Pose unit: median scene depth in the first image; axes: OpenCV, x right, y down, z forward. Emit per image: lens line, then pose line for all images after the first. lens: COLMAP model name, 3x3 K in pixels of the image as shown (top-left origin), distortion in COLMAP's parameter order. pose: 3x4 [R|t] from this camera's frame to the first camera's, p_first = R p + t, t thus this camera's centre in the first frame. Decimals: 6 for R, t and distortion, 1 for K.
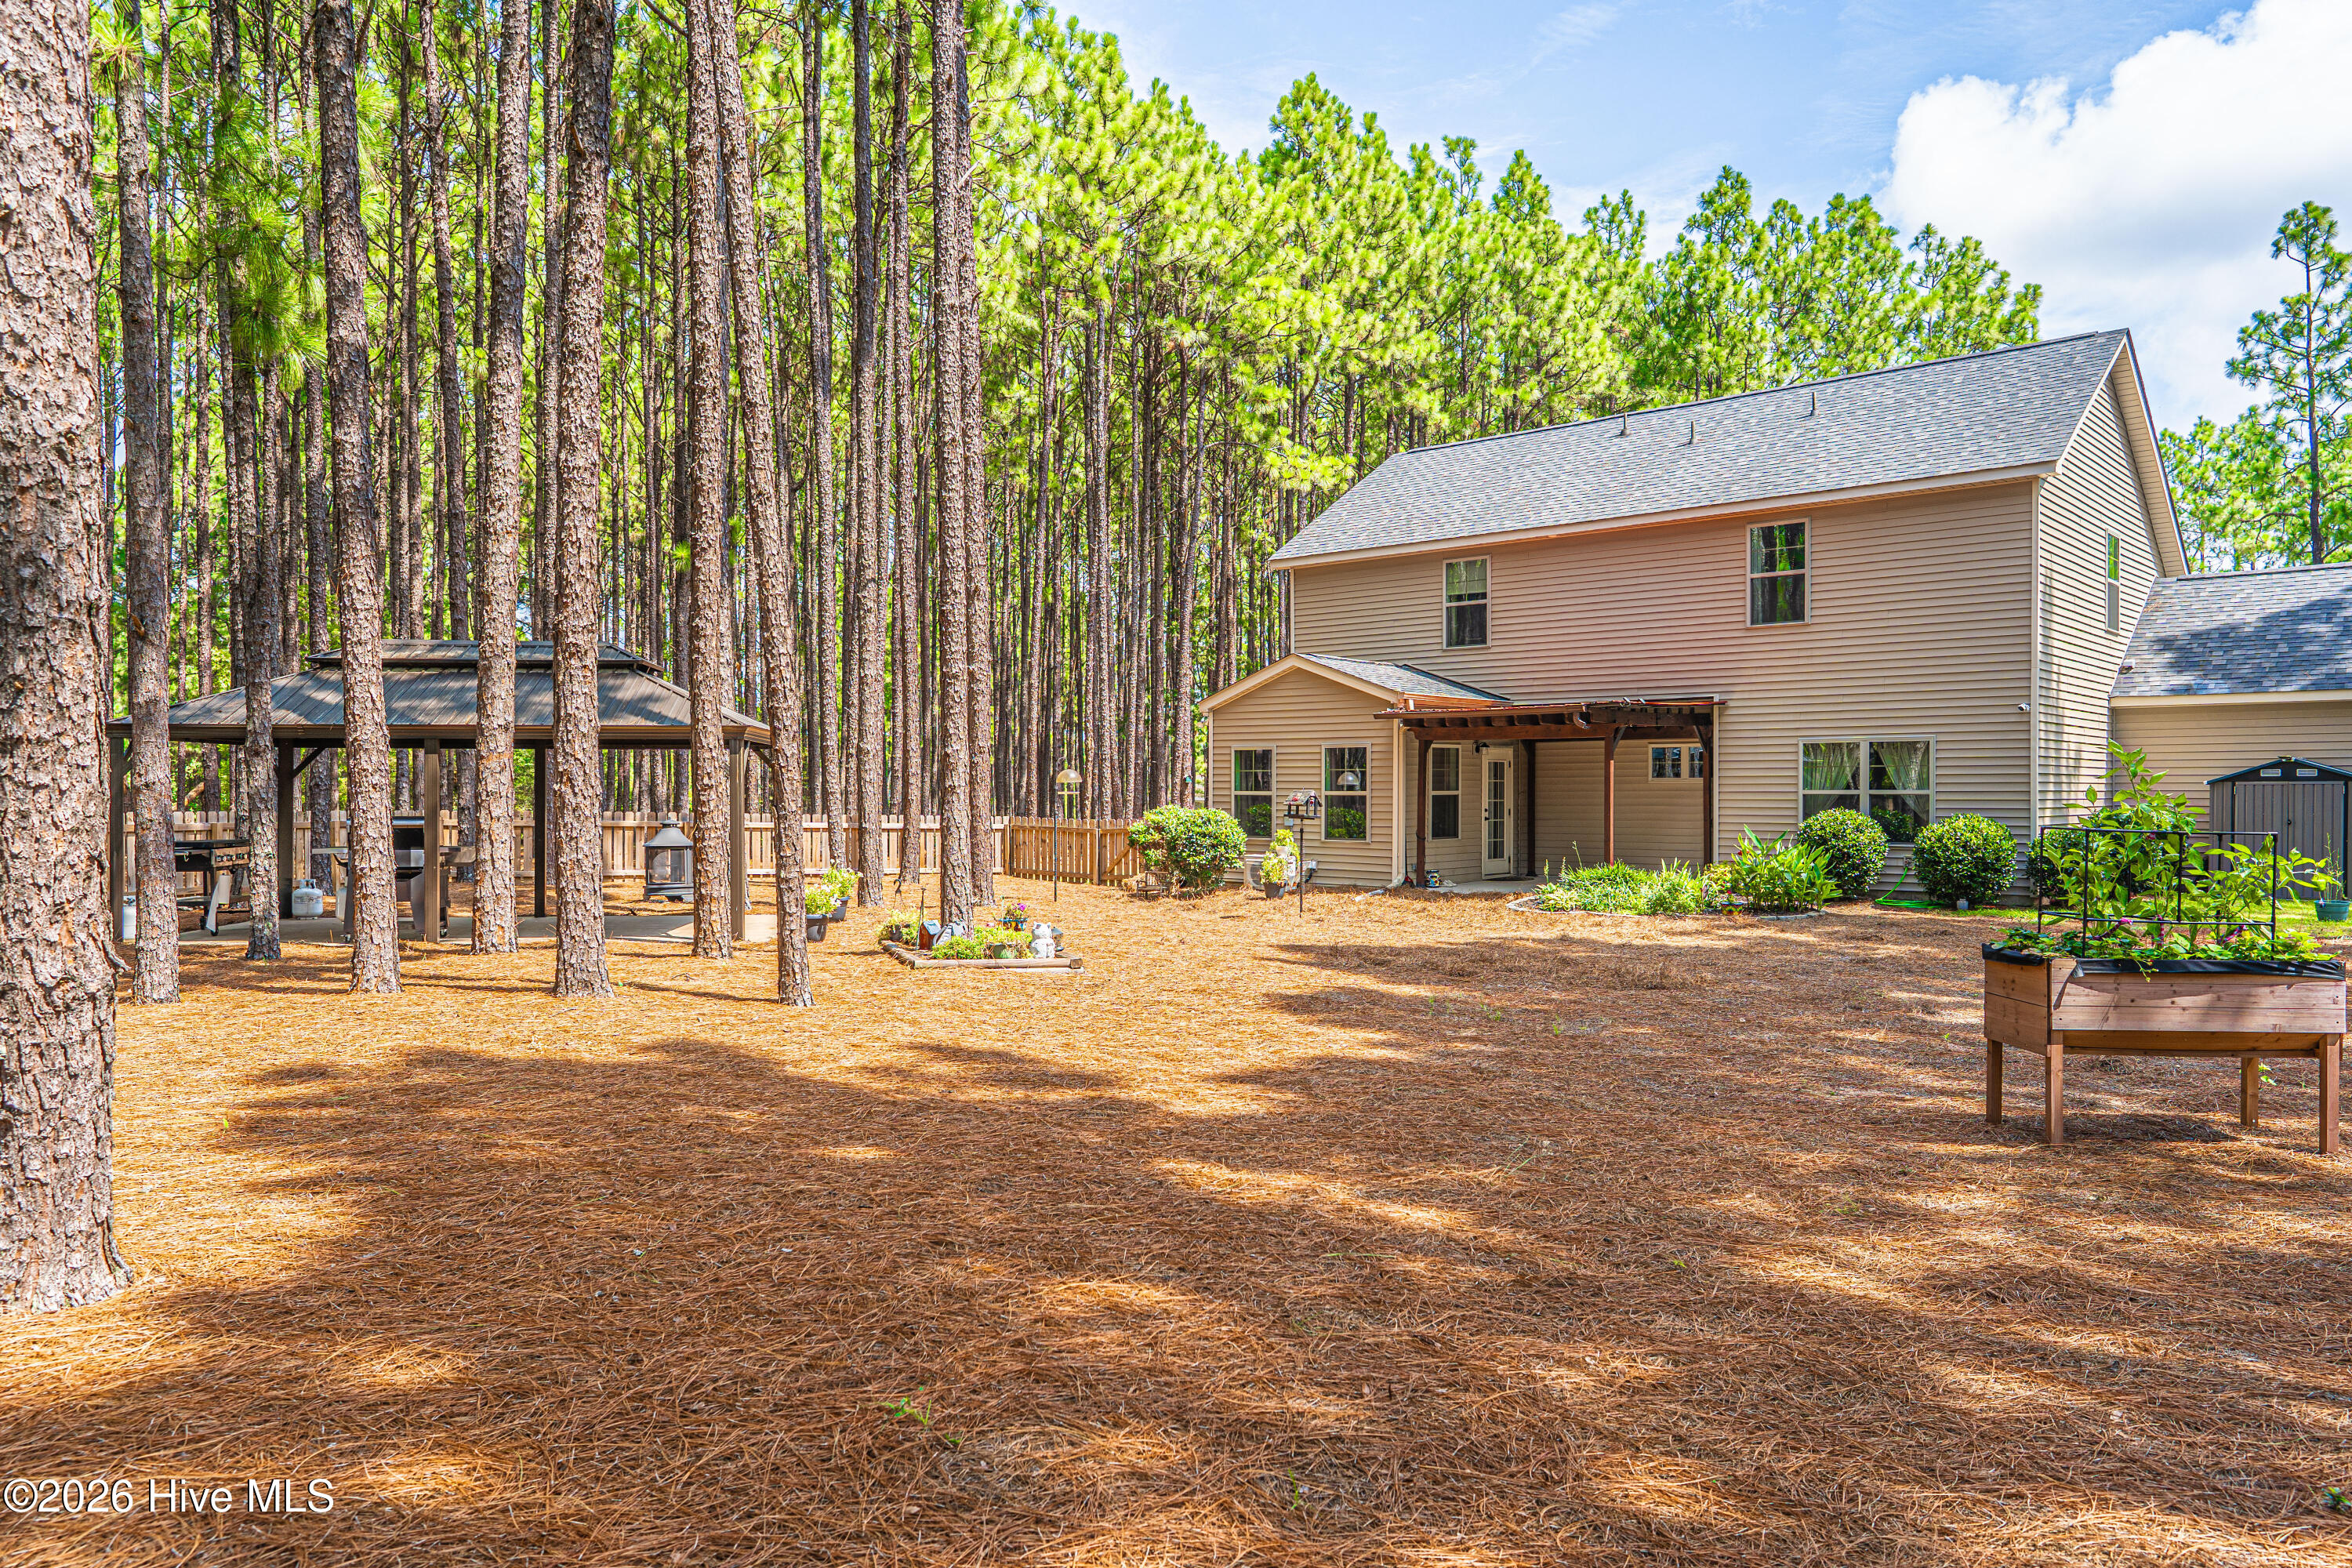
lens RADIAL K [[1581.4, 0, 1167.6], [0, 1581.4, 786.6], [0, 0, 1]] dist [0.004902, 0.003607]
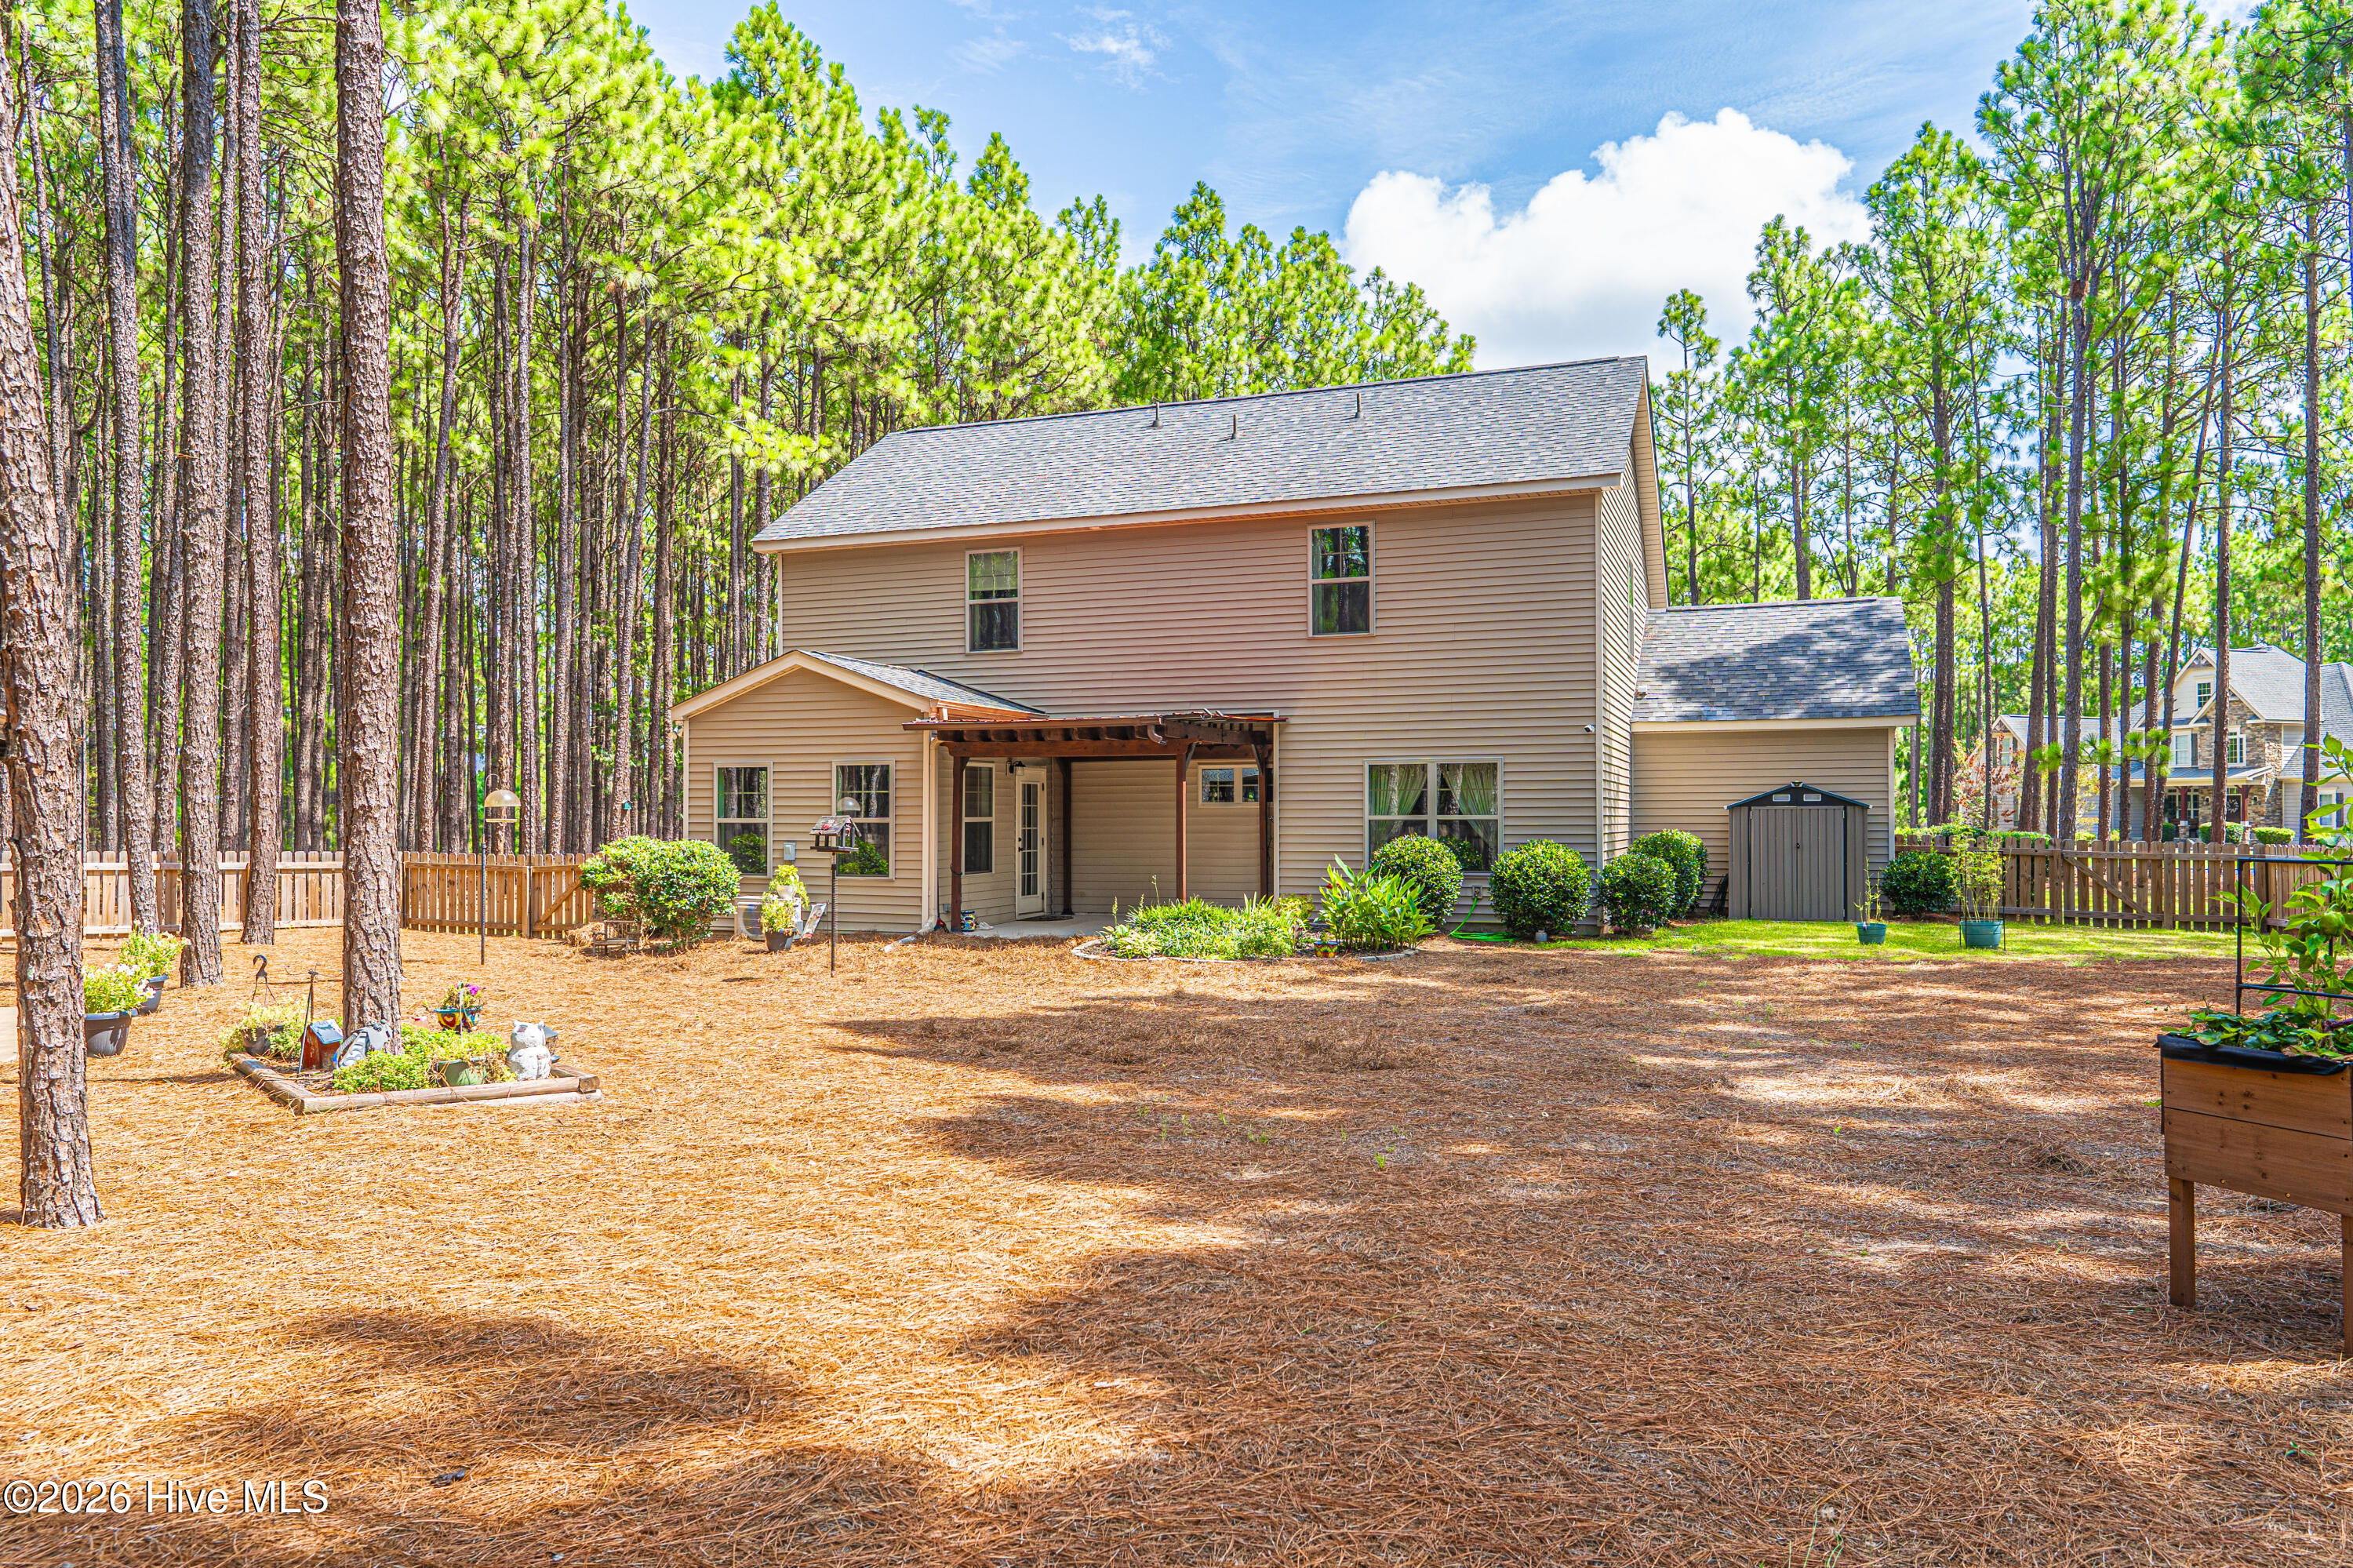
lens RADIAL K [[1590.7, 0, 1176.5], [0, 1590.7, 803.5], [0, 0, 1]] dist [0.001609, -0.004566]
pose [[0.931394, 0.001779, 0.364009, -0.024864], [0.001017, 0.999971, -0.007490, 0.001260], [-0.364012, 0.007347, 0.931365, 0.111353]]
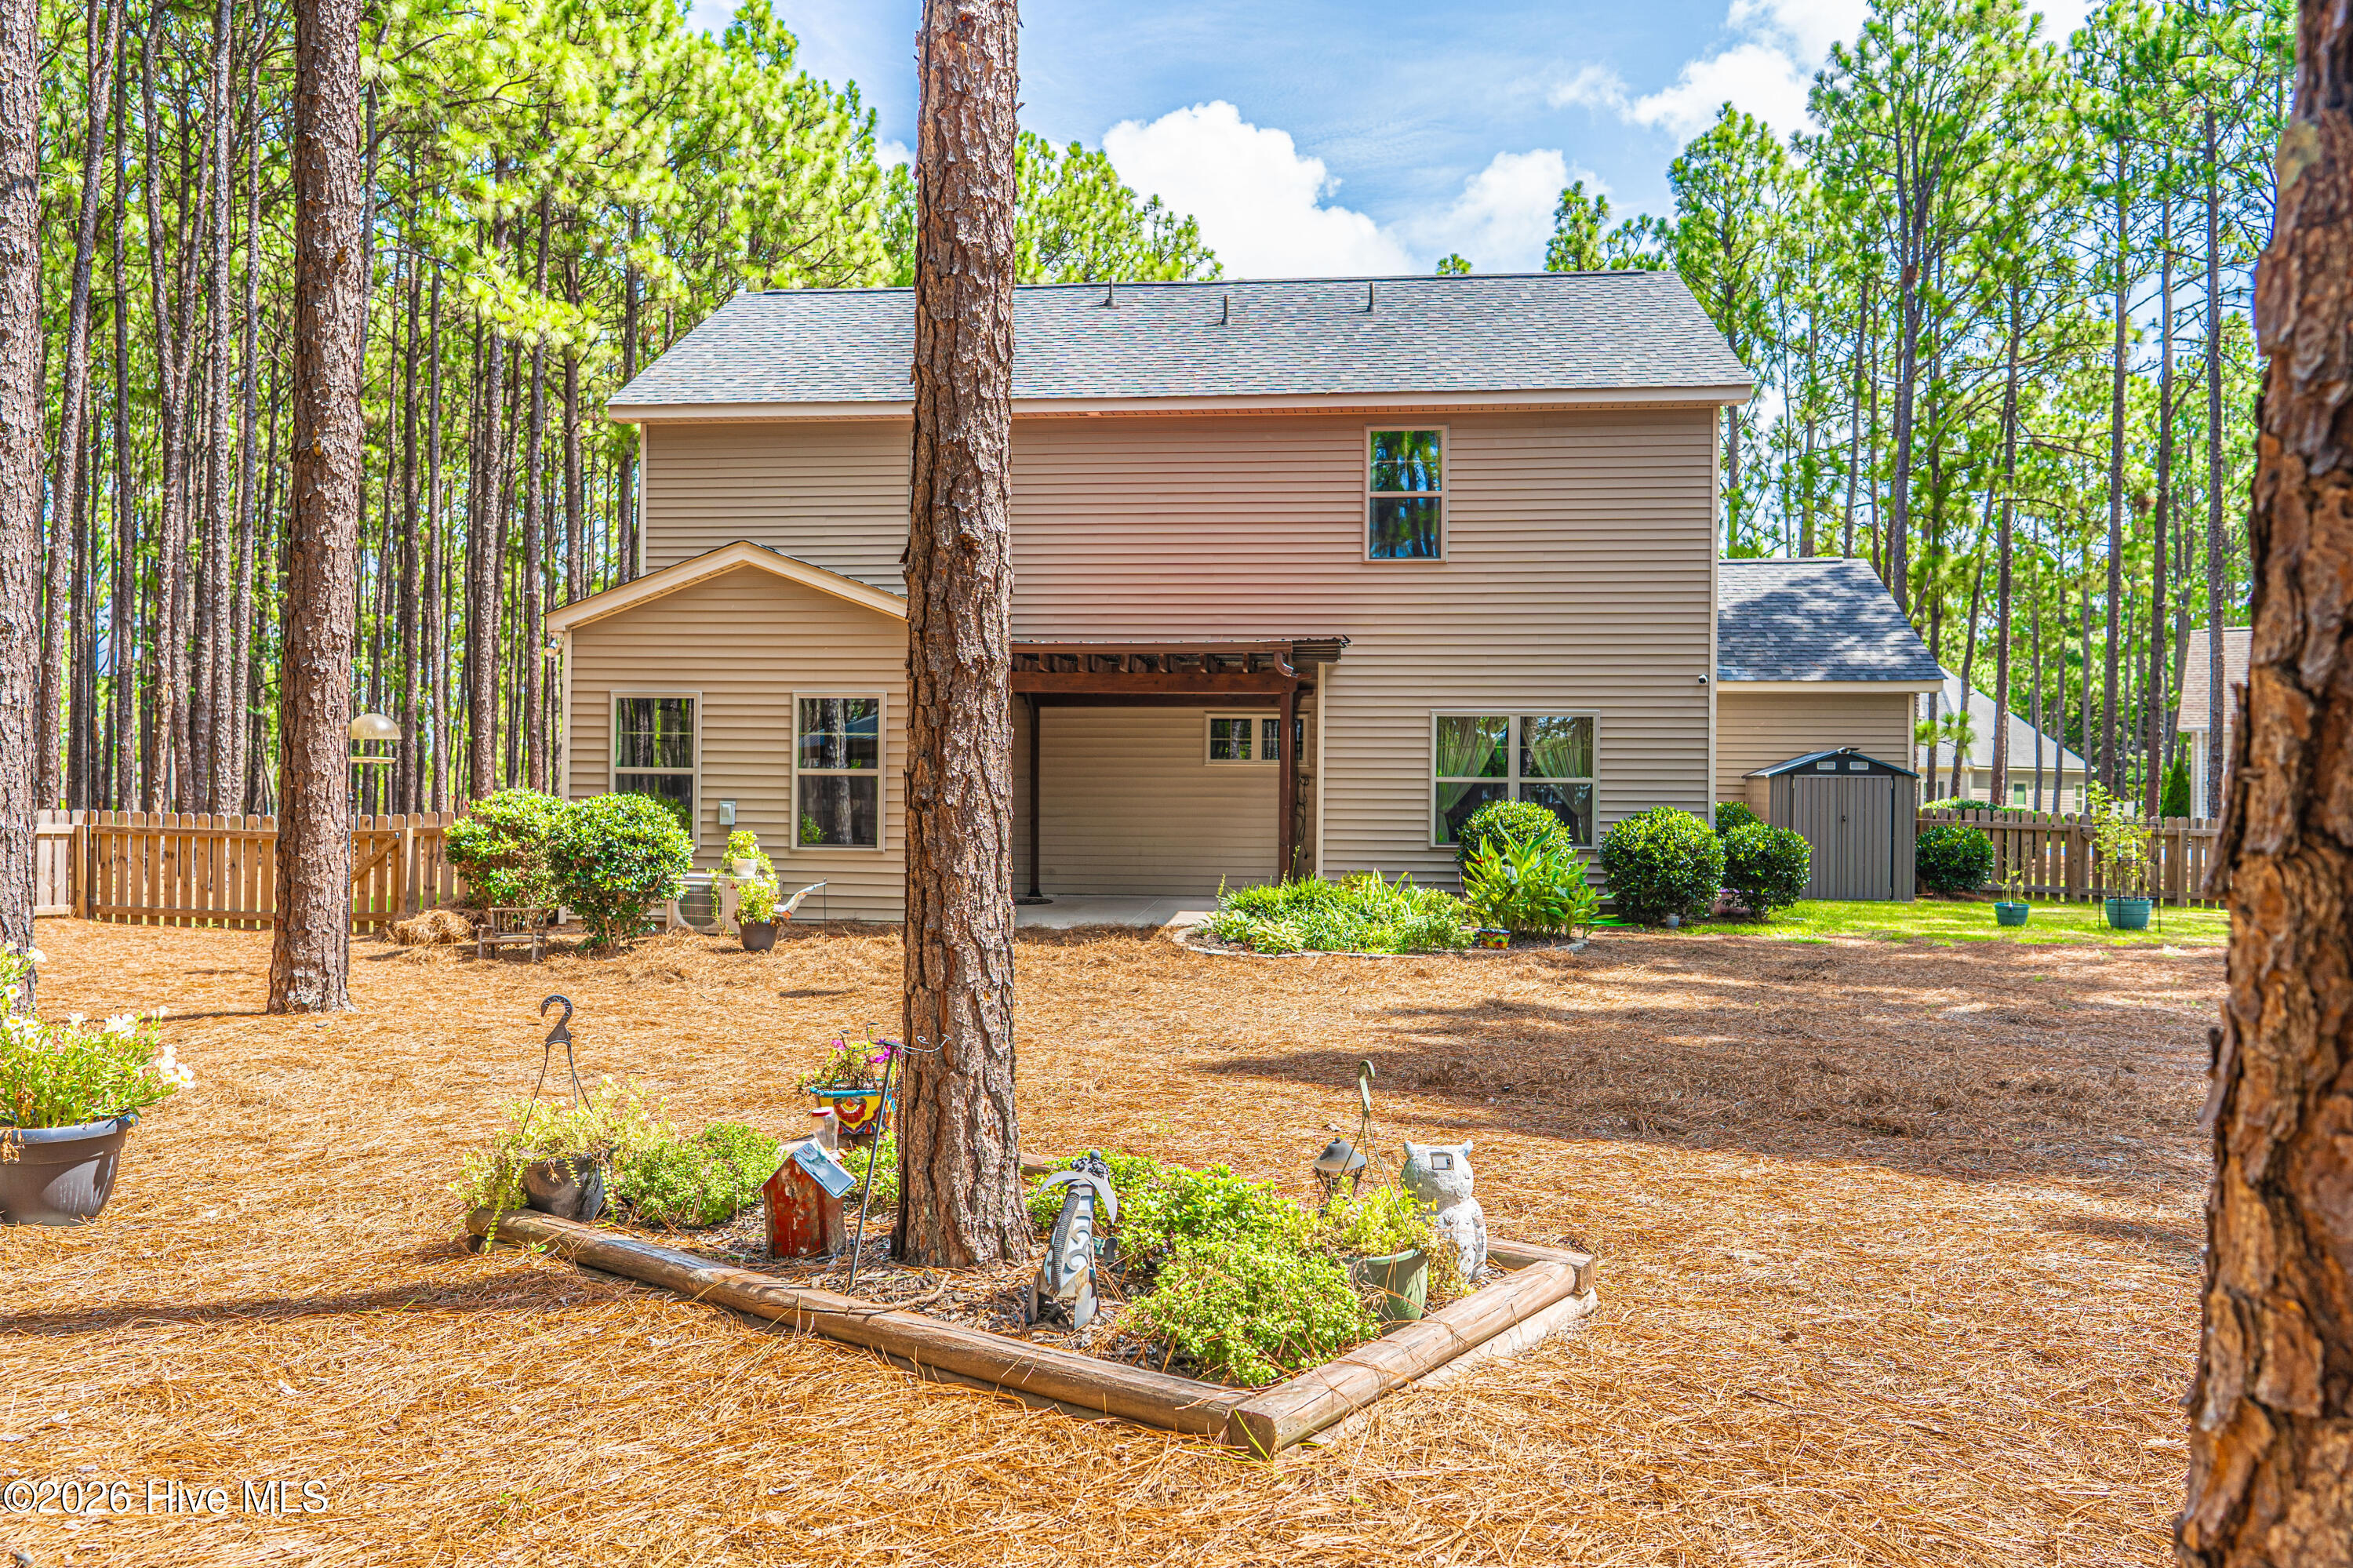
lens RADIAL K [[1601.4, 0, 1180.1], [0, 1601.4, 785.2], [0, 0, 1]] dist [-0.005352, -0.000641]
pose [[0.803135, 0.013855, 0.595636, -0.101674], [-0.011769, 0.999903, -0.007390, 0.008498], [-0.595681, -0.001075, 0.803220, 0.281079]]
